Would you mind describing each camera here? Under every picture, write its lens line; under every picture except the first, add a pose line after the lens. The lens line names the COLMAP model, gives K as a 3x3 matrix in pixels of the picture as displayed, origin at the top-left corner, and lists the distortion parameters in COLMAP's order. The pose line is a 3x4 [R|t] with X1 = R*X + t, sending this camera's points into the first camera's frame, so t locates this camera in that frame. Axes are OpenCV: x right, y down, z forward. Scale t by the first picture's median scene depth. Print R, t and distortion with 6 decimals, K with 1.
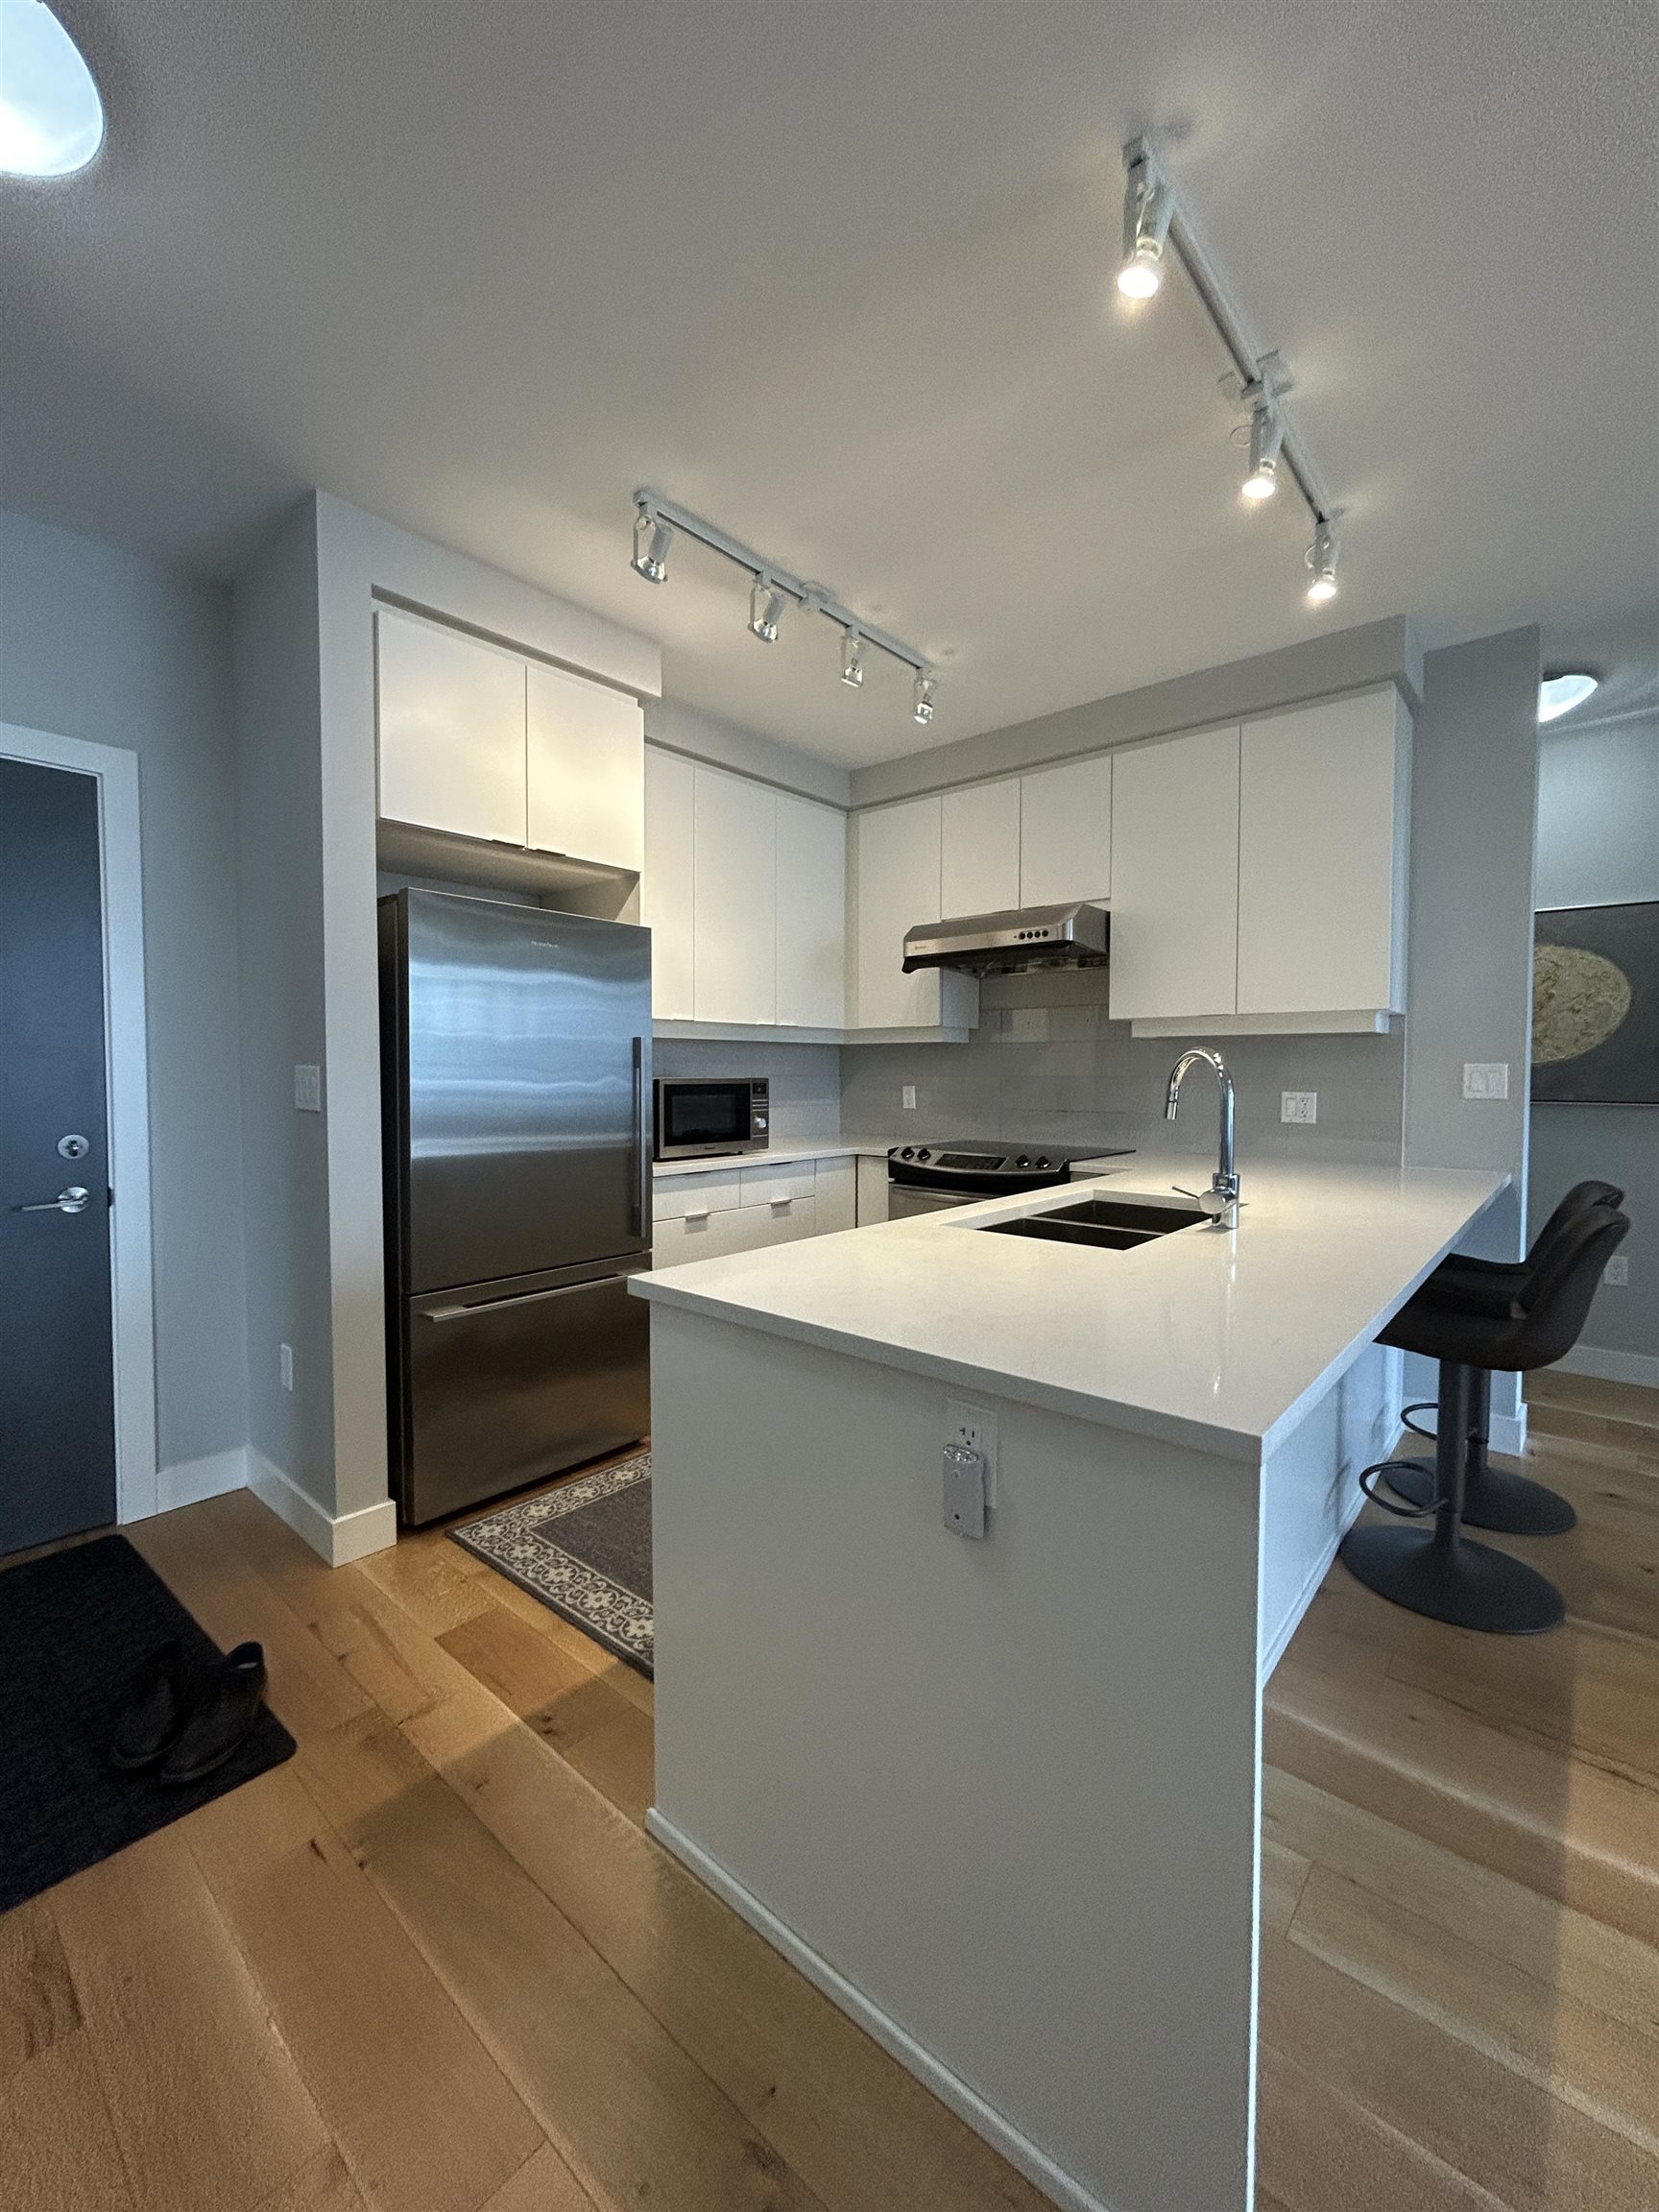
lens RADIAL K [[887.1, 0, 829.5], [0, 887.1, 1106.0], [0, 0, 1]] dist [-0.006926, -0.000405]
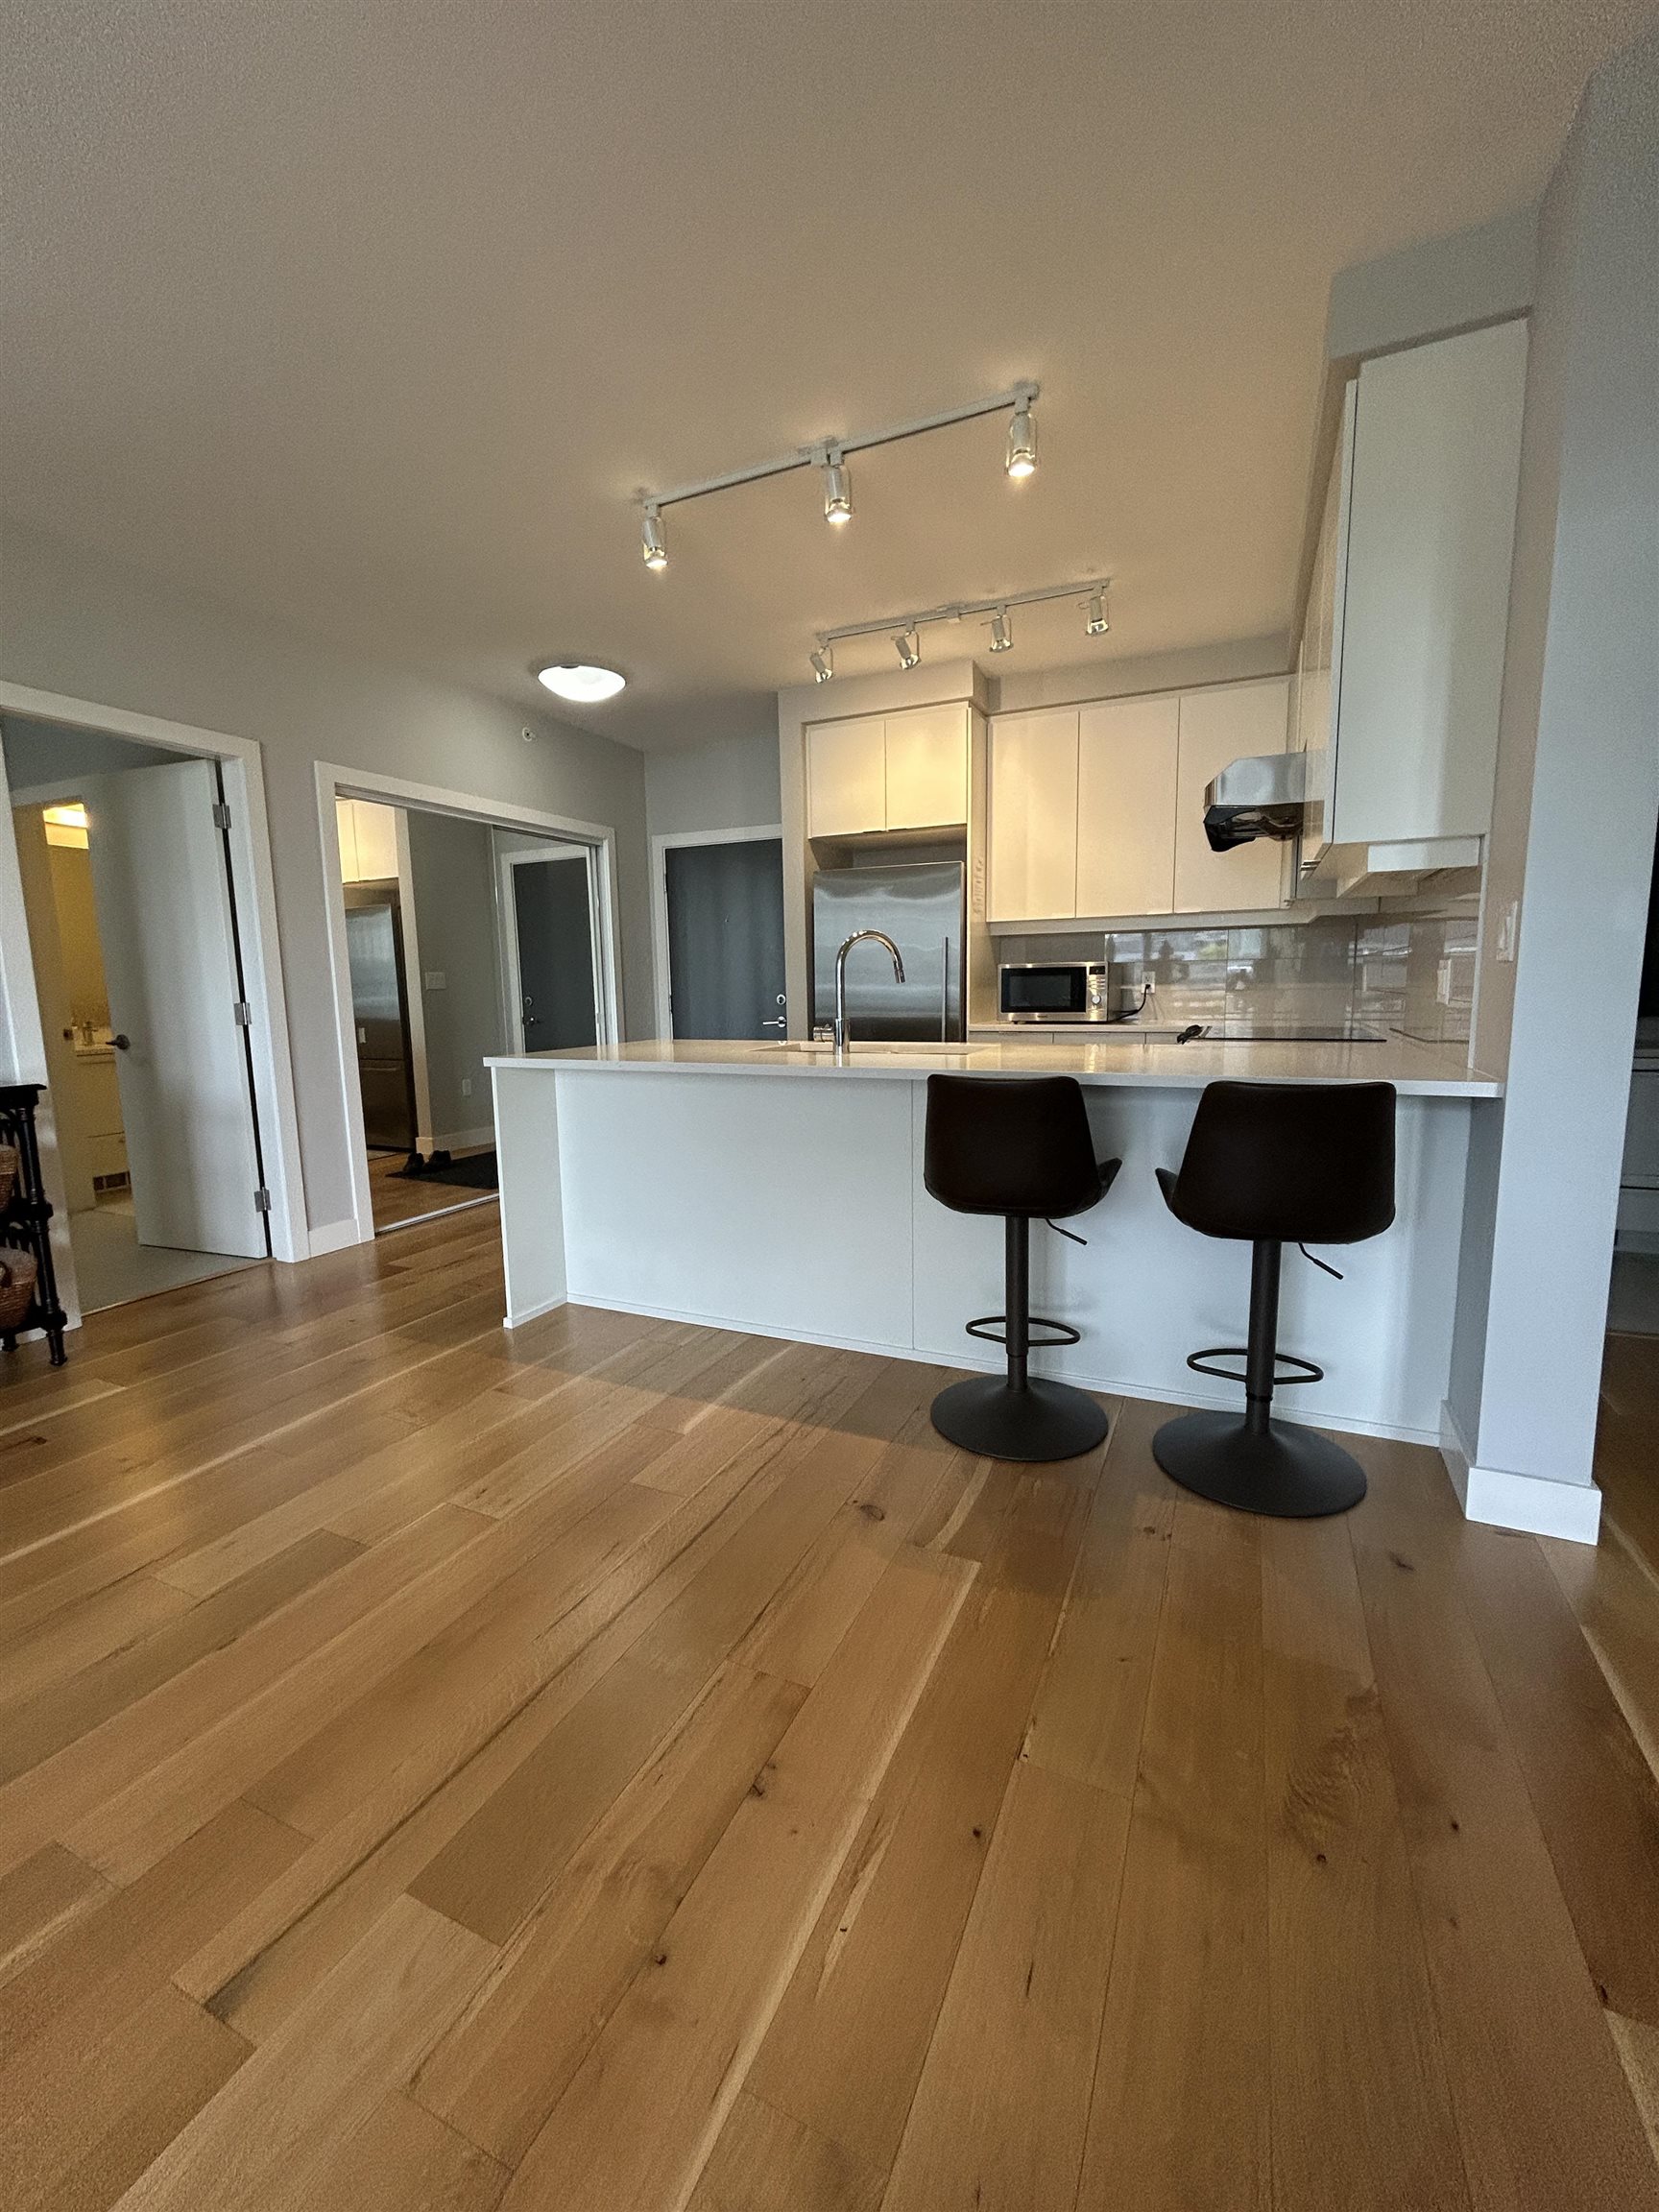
lens RADIAL K [[887.1, 0, 829.5], [0, 887.1, 1106.0], [0, 0, 1]] dist [-0.006926, -0.000405]
pose [[0.280056, 0.125941, -0.951687, 1.459578], [-0.023226, 0.991956, 0.124435, 0.032593], [0.959703, -0.012745, 0.280728, 0.441846]]
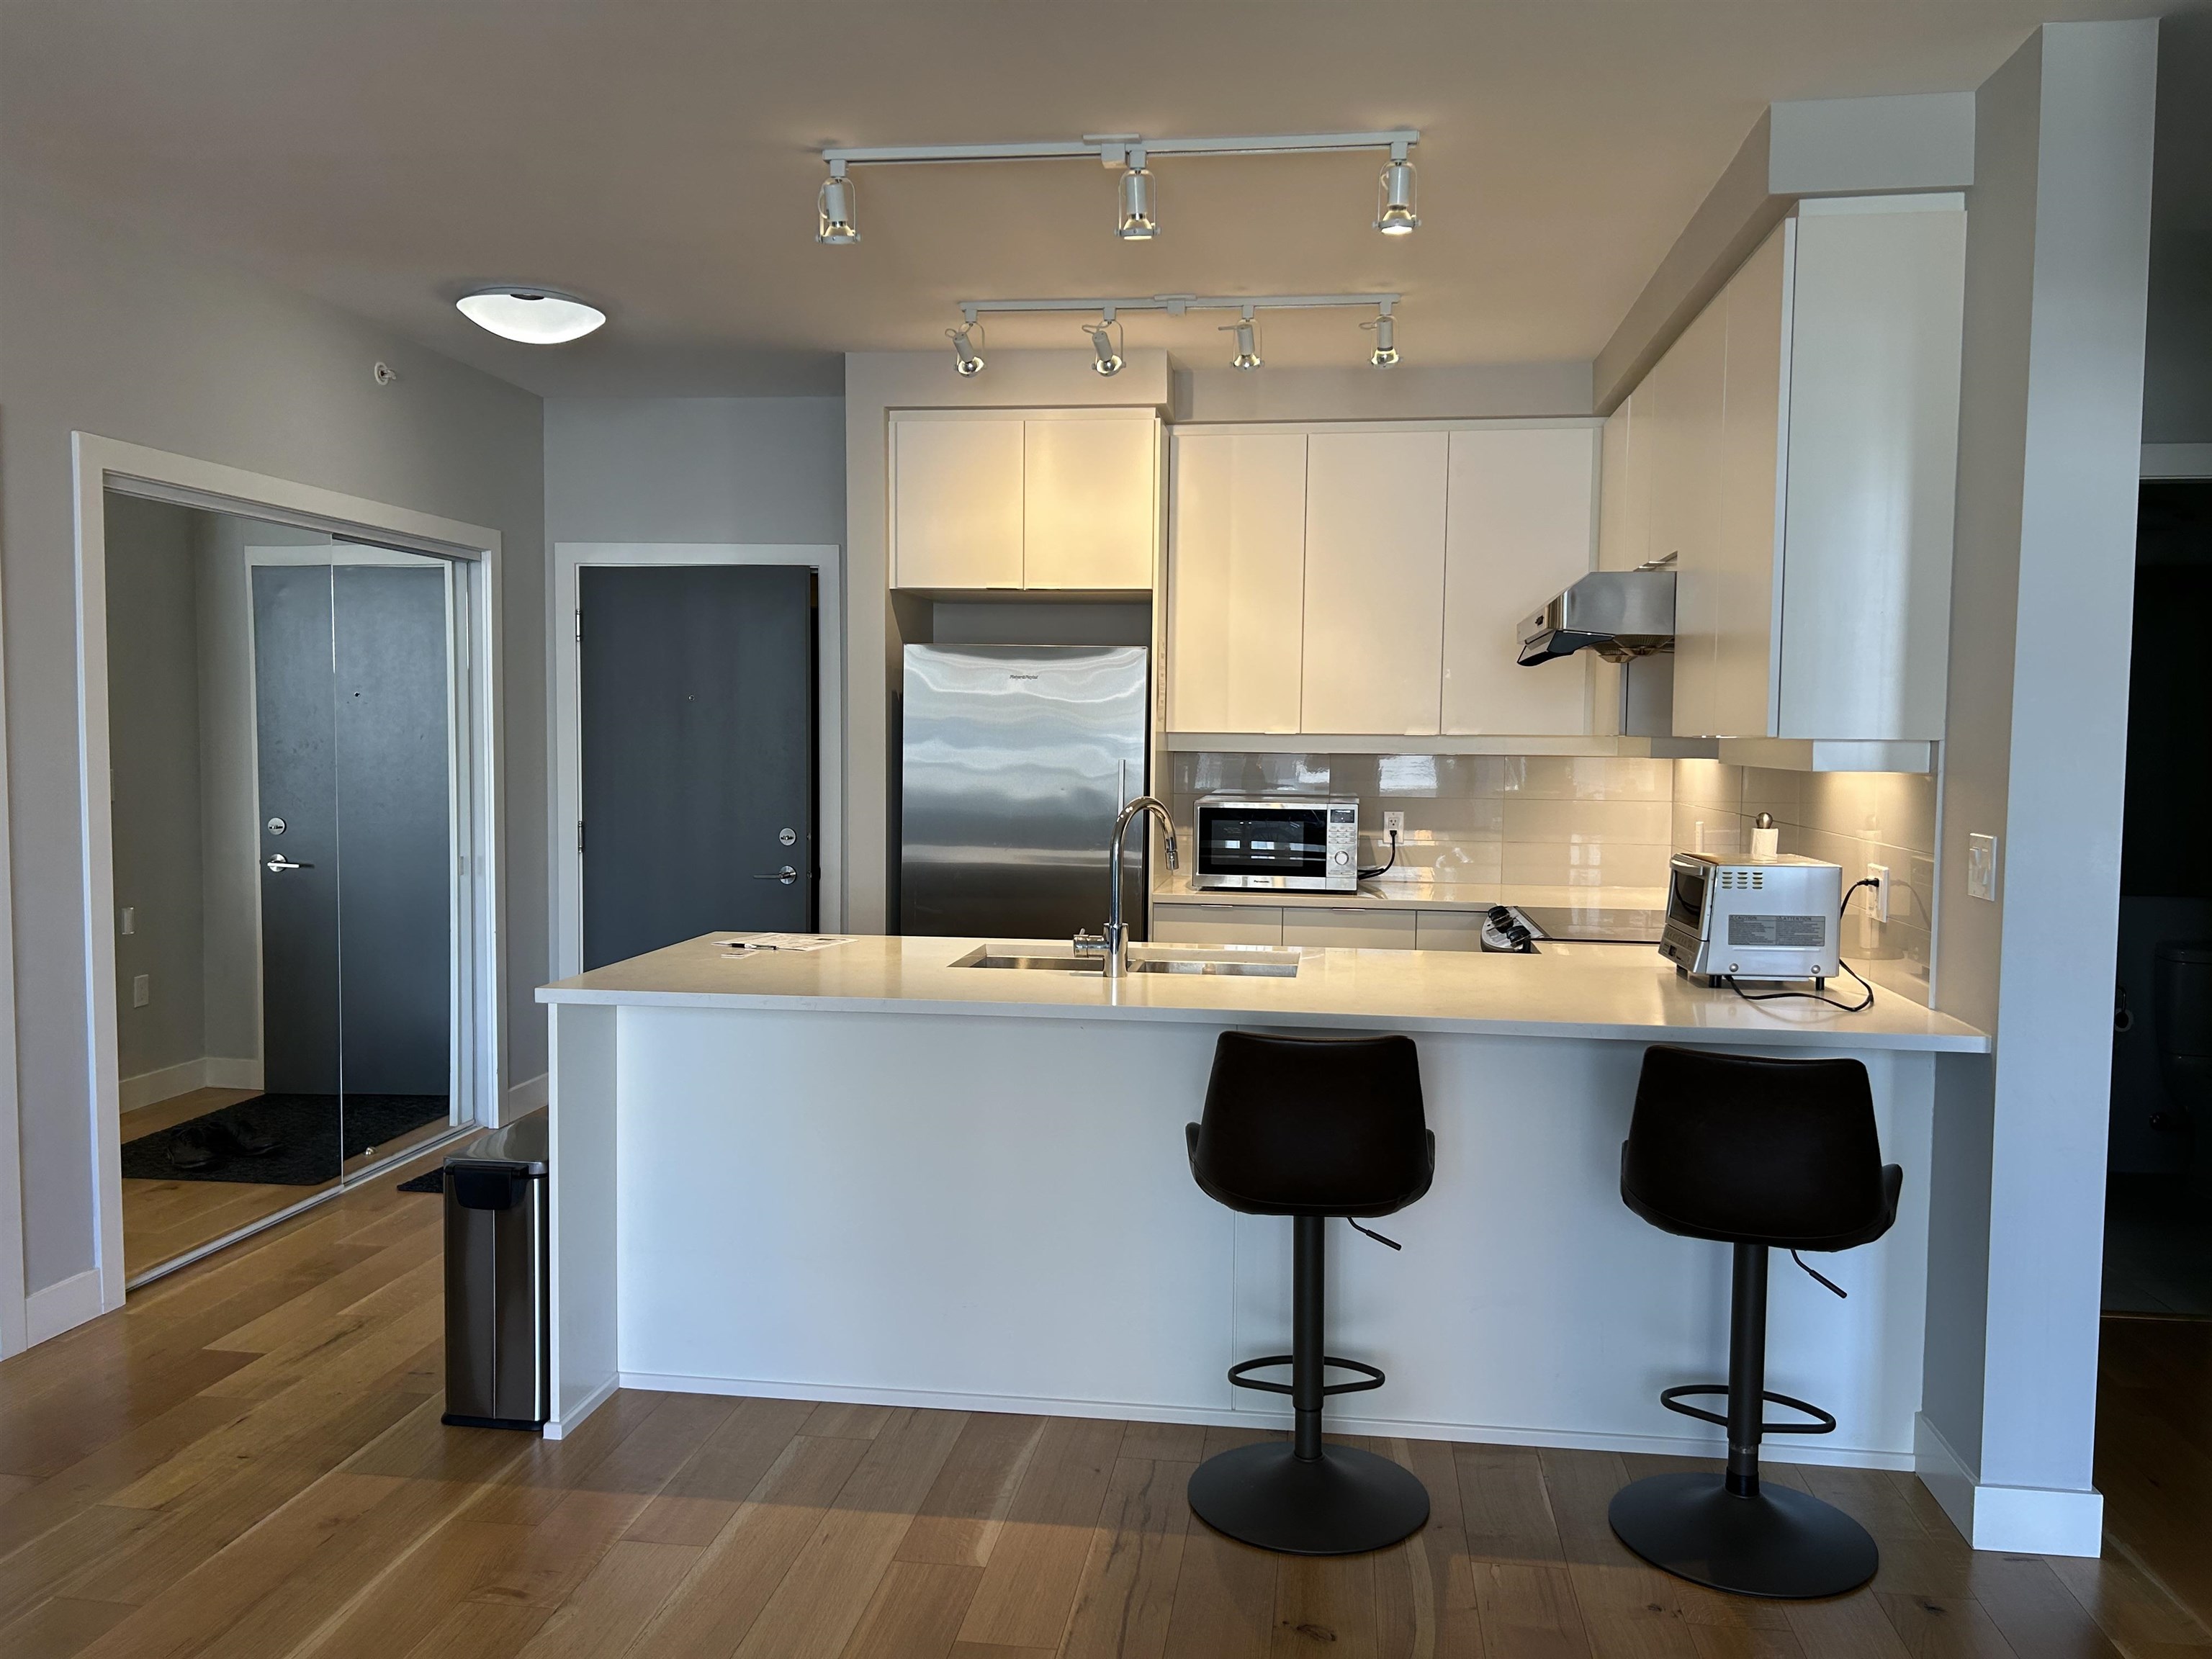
lens RADIAL K [[1673.4, 0, 1106.0], [0, 1673.4, 829.5], [0, 0, 1]] dist [0.008297, 0.003176]
pose [[0.552110, 0.054306, -0.832001, 1.579664], [-0.047787, 0.998297, 0.033449, -0.070708], [0.832401, 0.021291, 0.553765, -0.049276]]
